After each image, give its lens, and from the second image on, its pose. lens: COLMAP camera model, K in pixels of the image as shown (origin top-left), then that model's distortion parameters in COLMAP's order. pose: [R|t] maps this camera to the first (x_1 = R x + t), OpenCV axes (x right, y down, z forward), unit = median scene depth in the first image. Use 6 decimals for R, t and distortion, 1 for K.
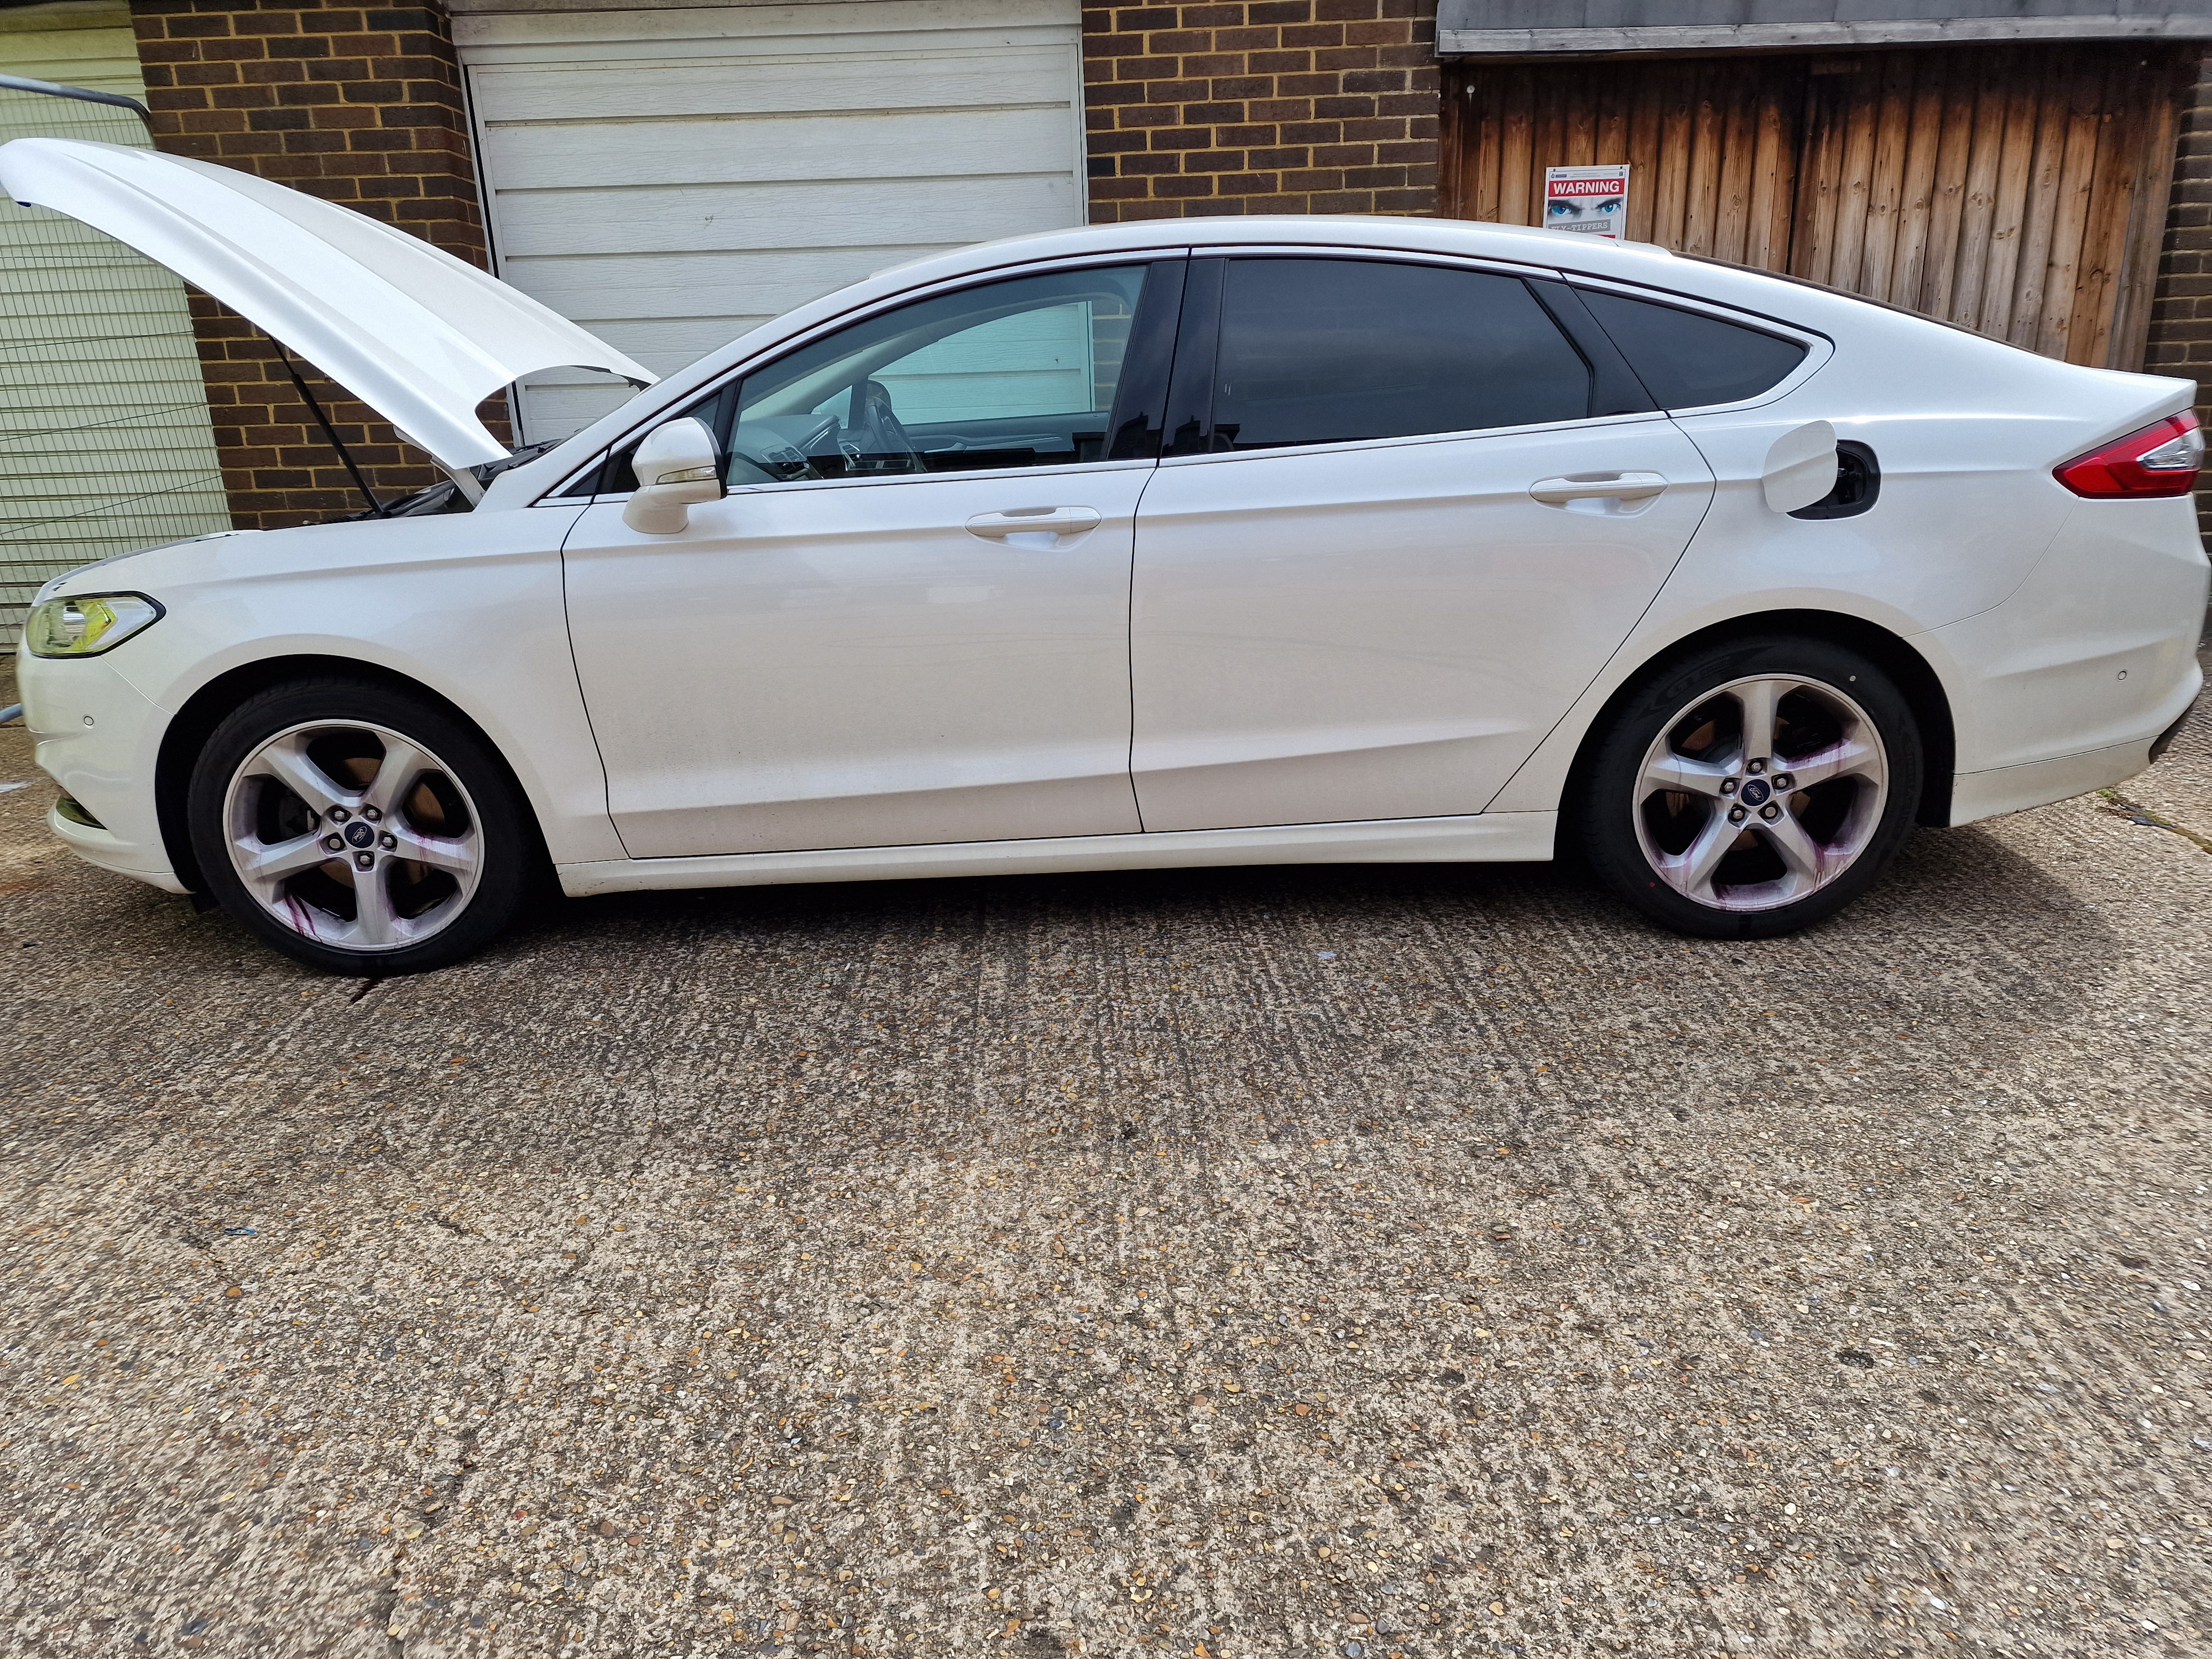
lens RADIAL K [[1444.6, 0, 1105.7], [0, 1444.6, 842.8], [0, 0, 1]] dist [0.072978, -0.063350]
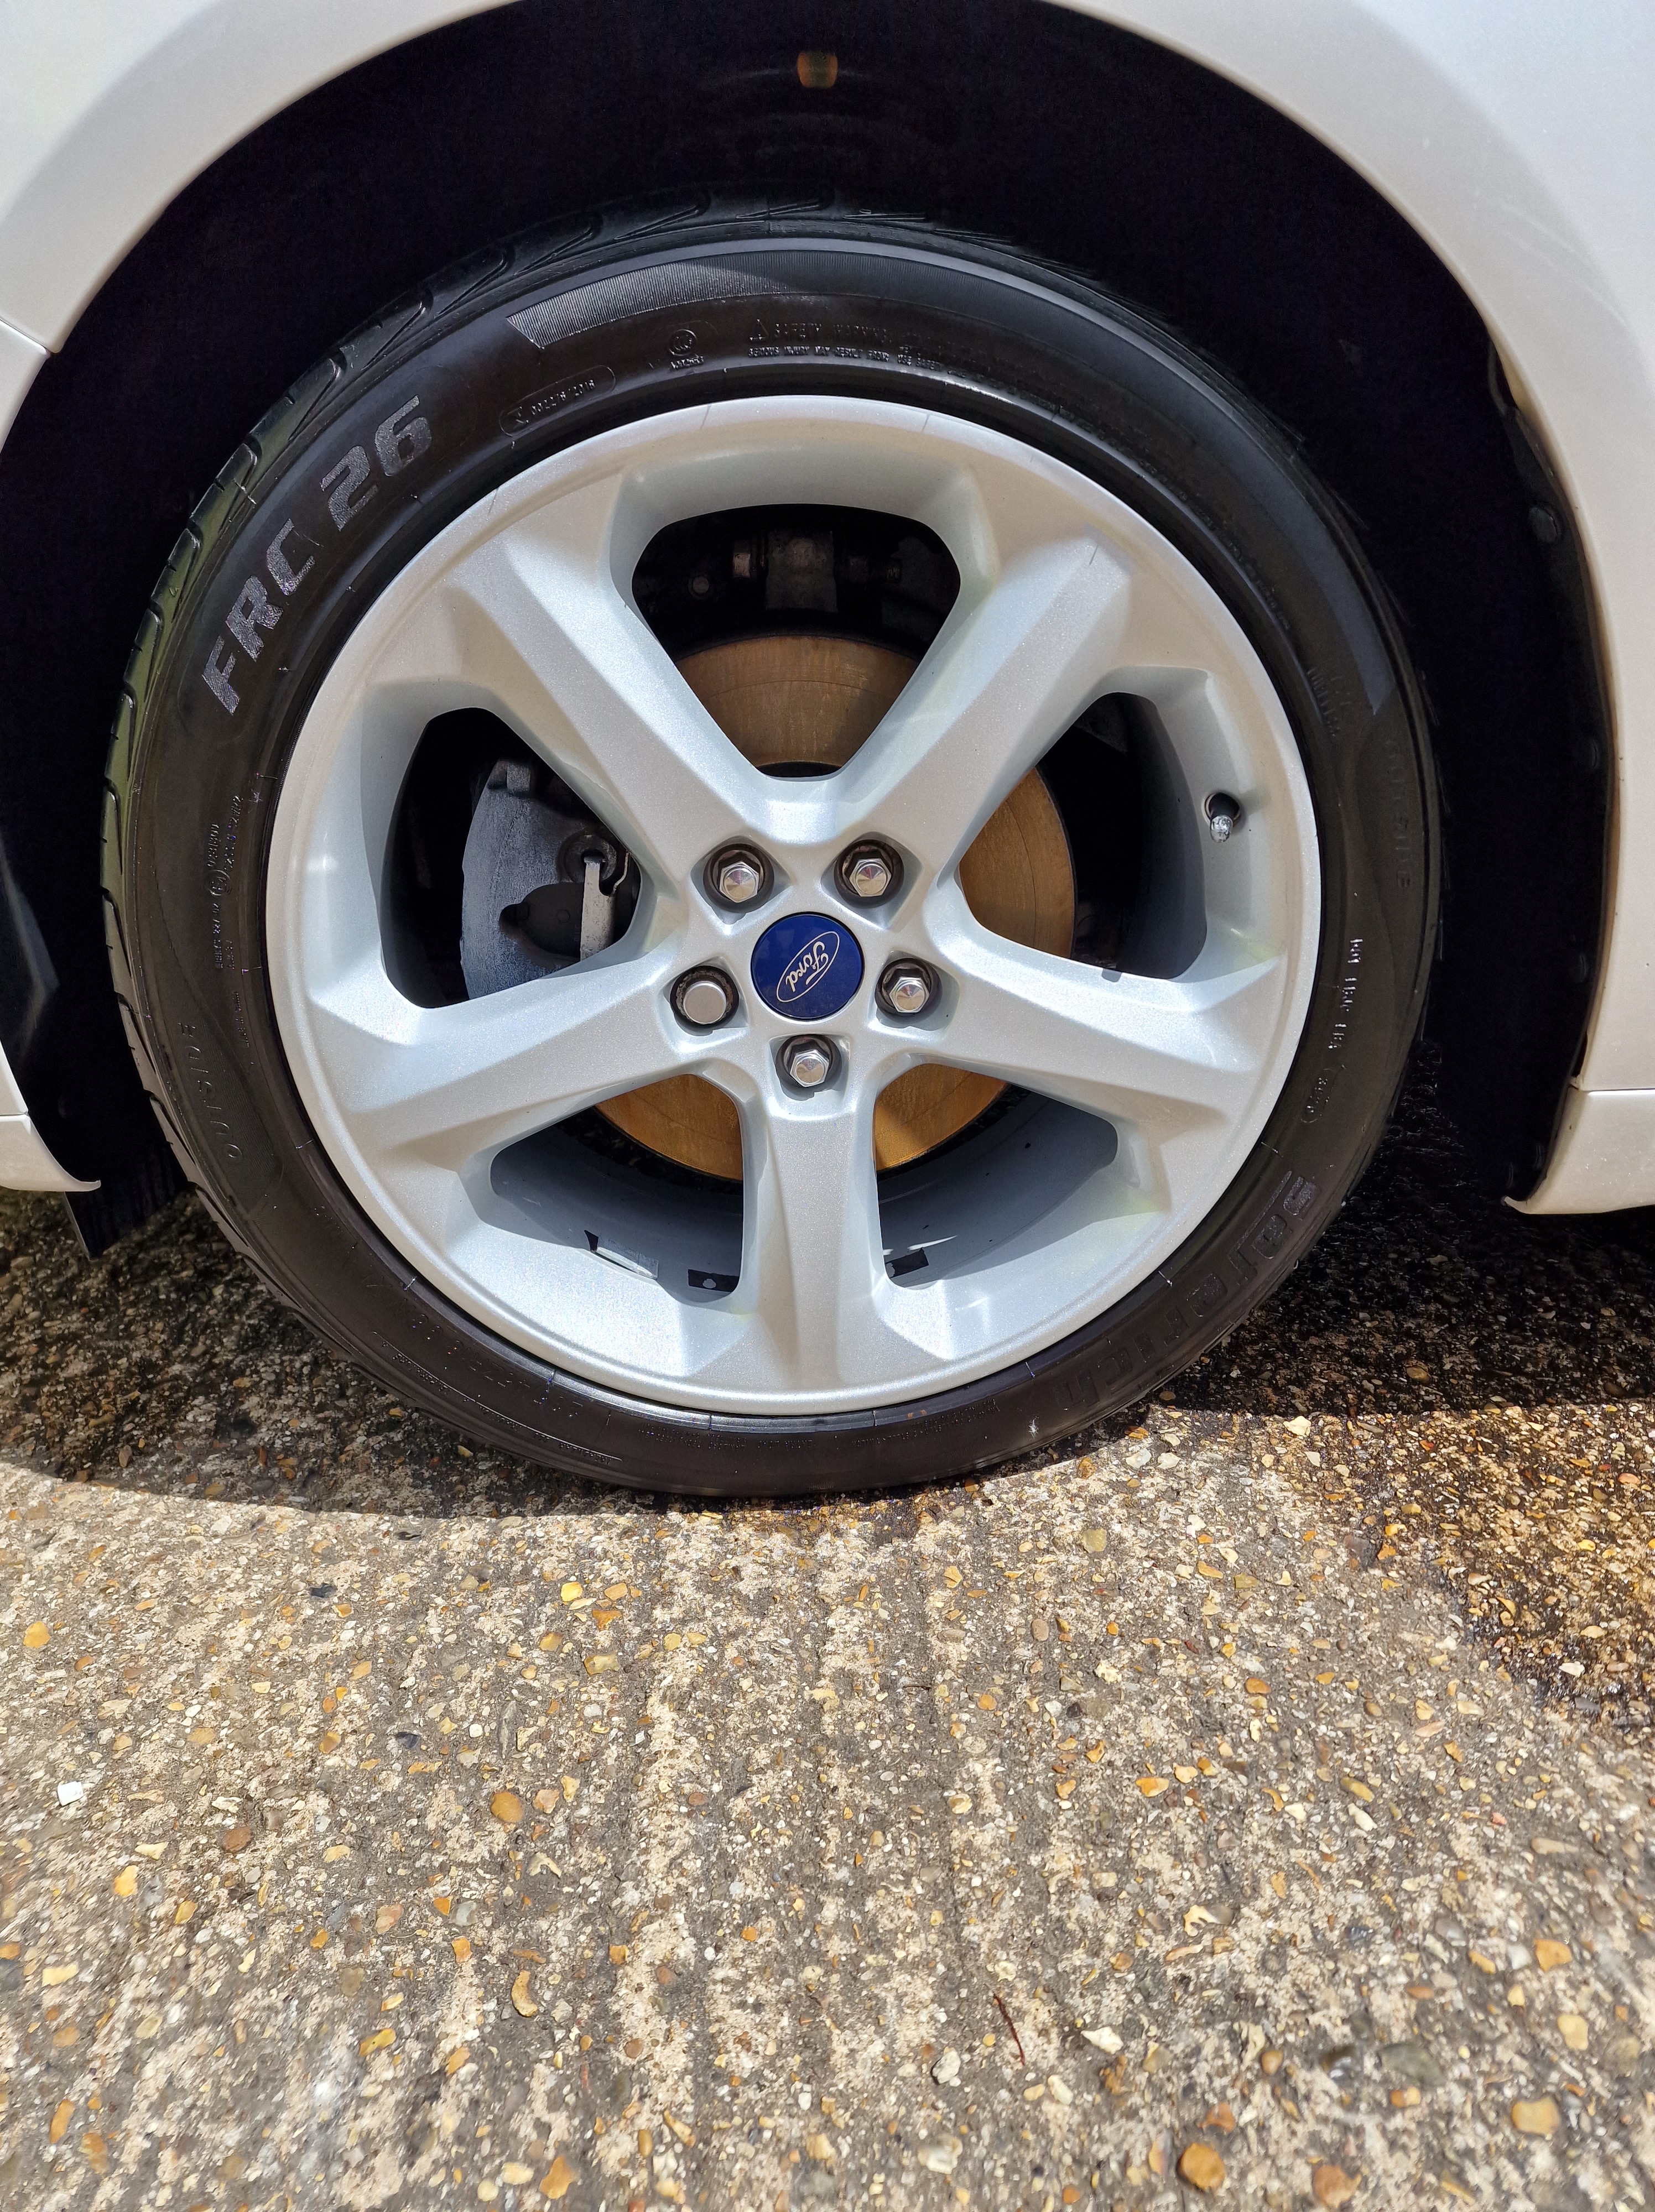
lens RADIAL K [[1480.4, 0, 827.5], [0, 1480.4, 1106.0], [0, 0, 1]] dist [0.061625, -0.069439]
pose [[0.999758, 0.004314, 0.021588, -0.738942], [-0.005699, 0.997902, 0.064489, 0.002578], [-0.021264, -0.064597, 0.997685, 1.089090]]
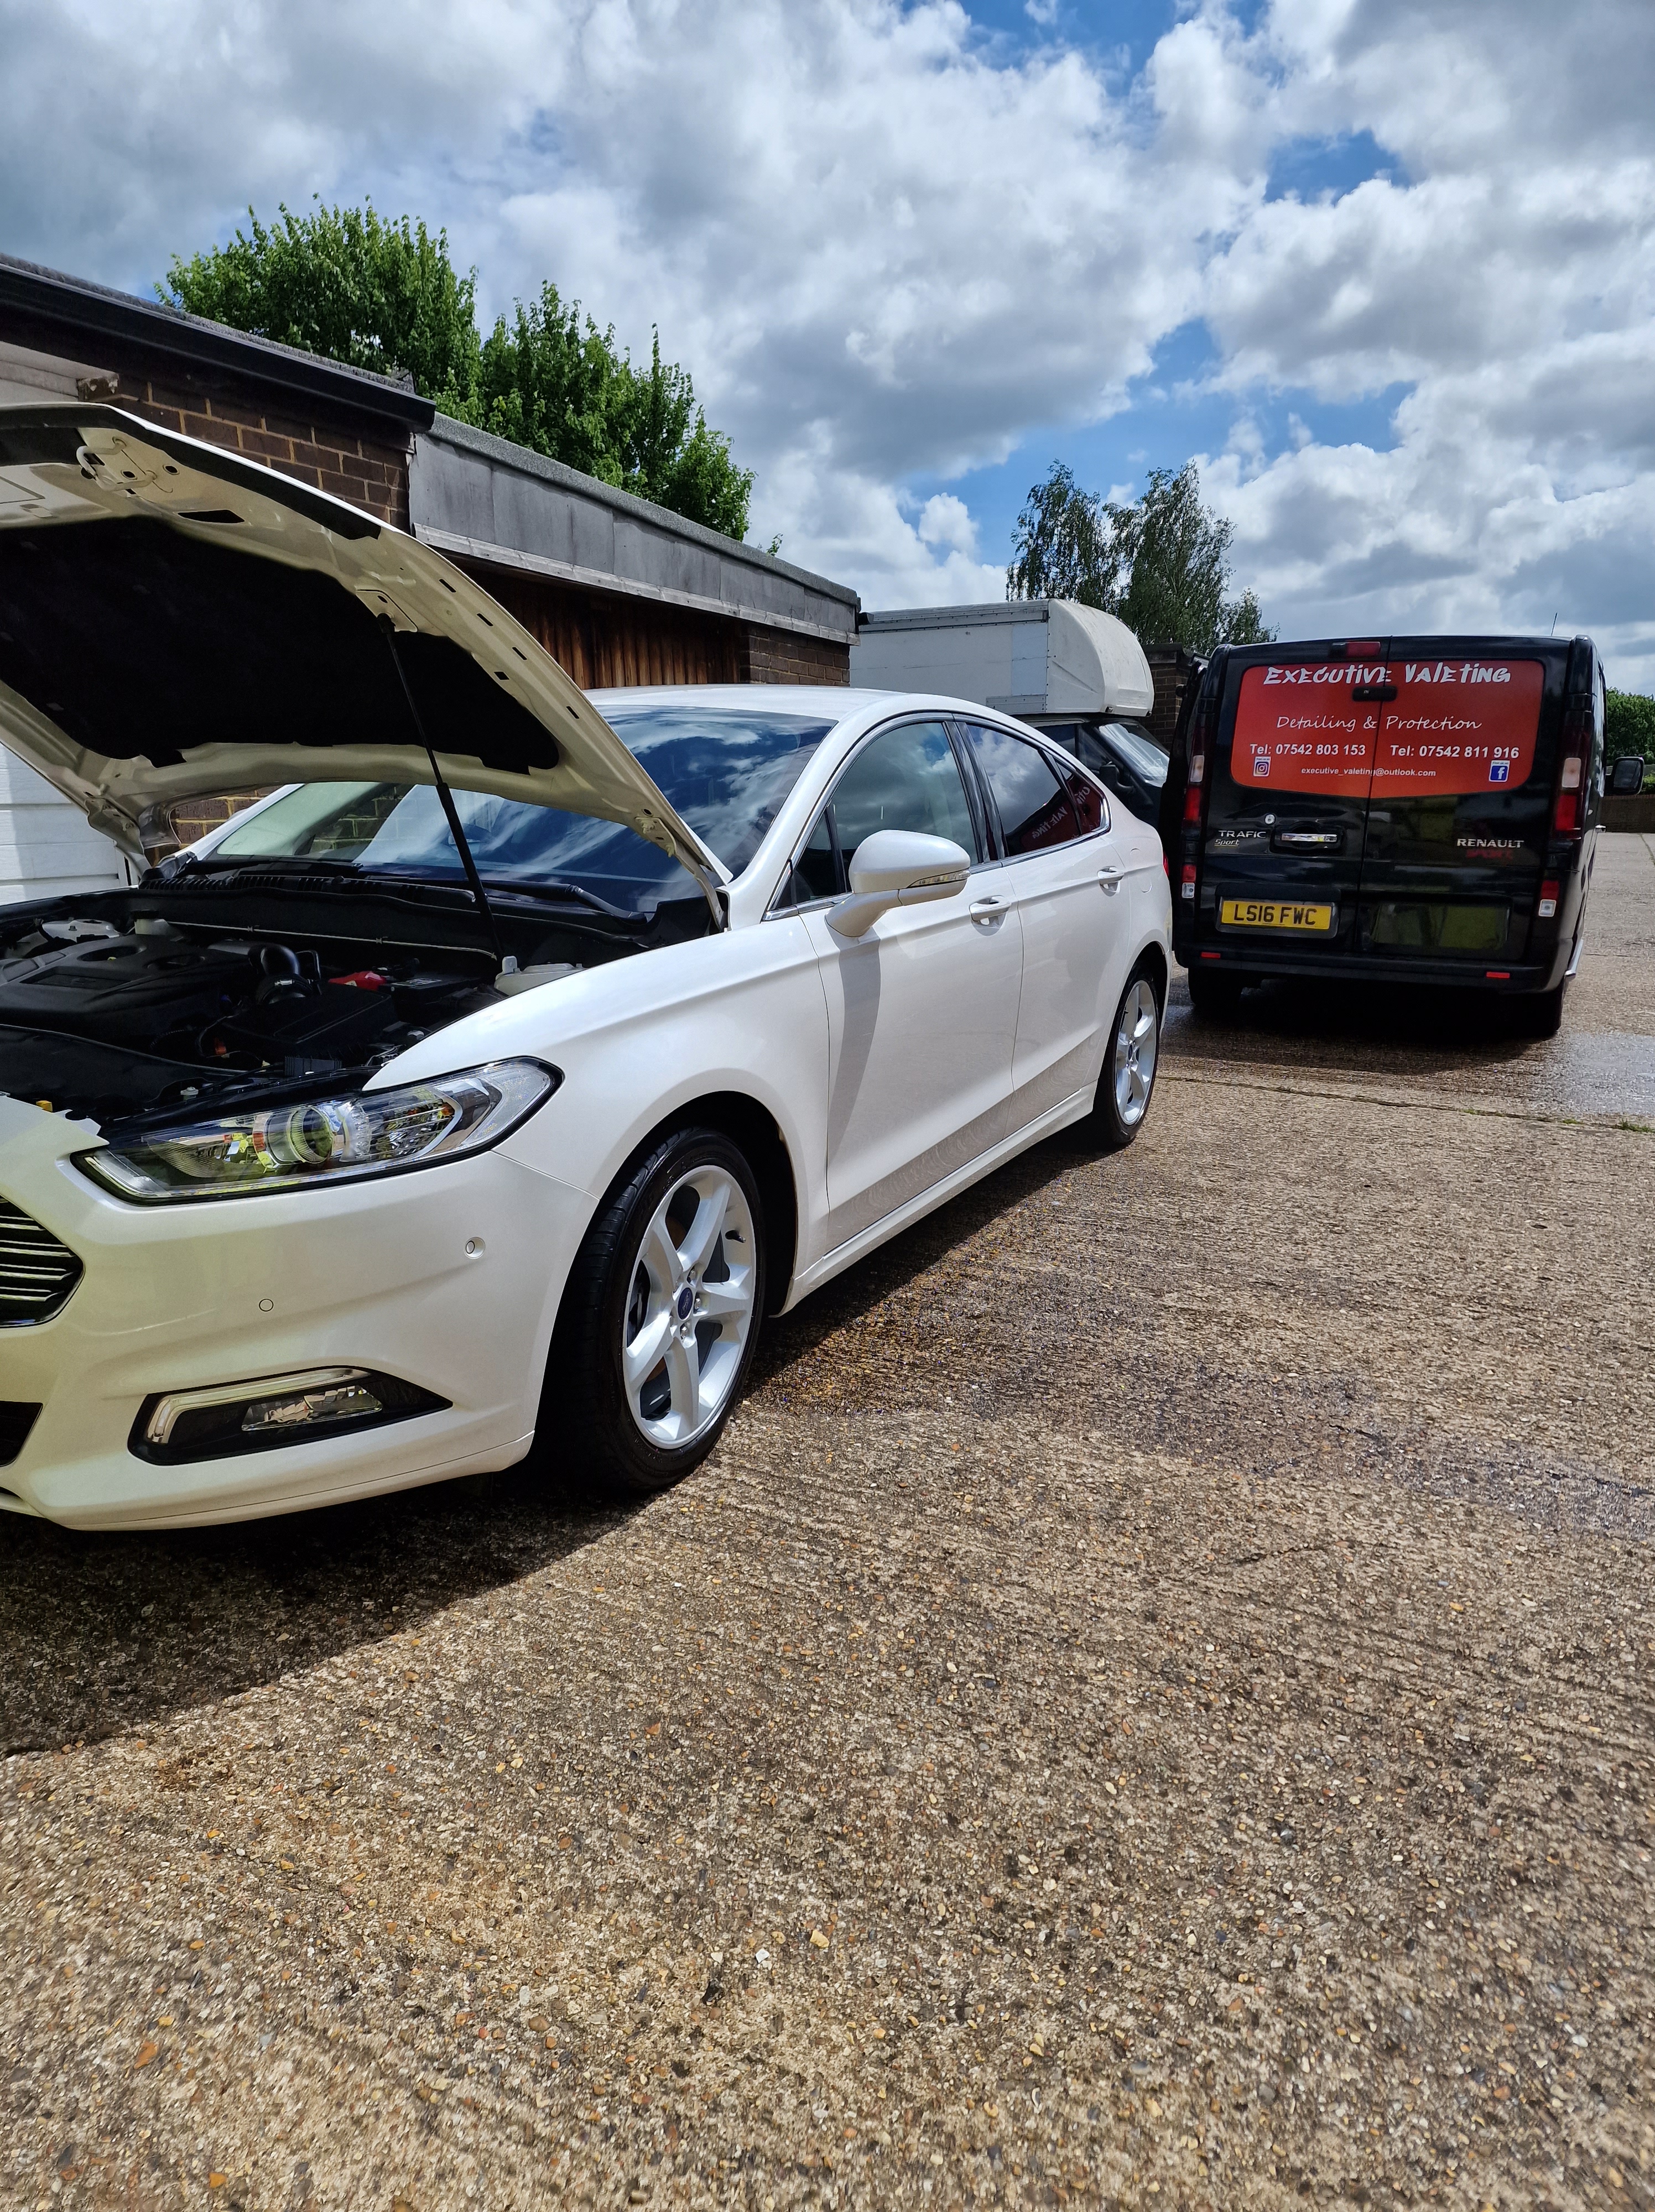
lens RADIAL K [[1466.0, 0, 816.5], [0, 1466.0, 1124.6], [0, 0, 1]] dist [0.088891, -0.064695]
pose [[0.456649, -0.166566, 0.873915, -1.749014], [0.274648, 0.960729, 0.039601, -0.172503], [-0.846192, 0.221935, 0.484463, 0.709228]]
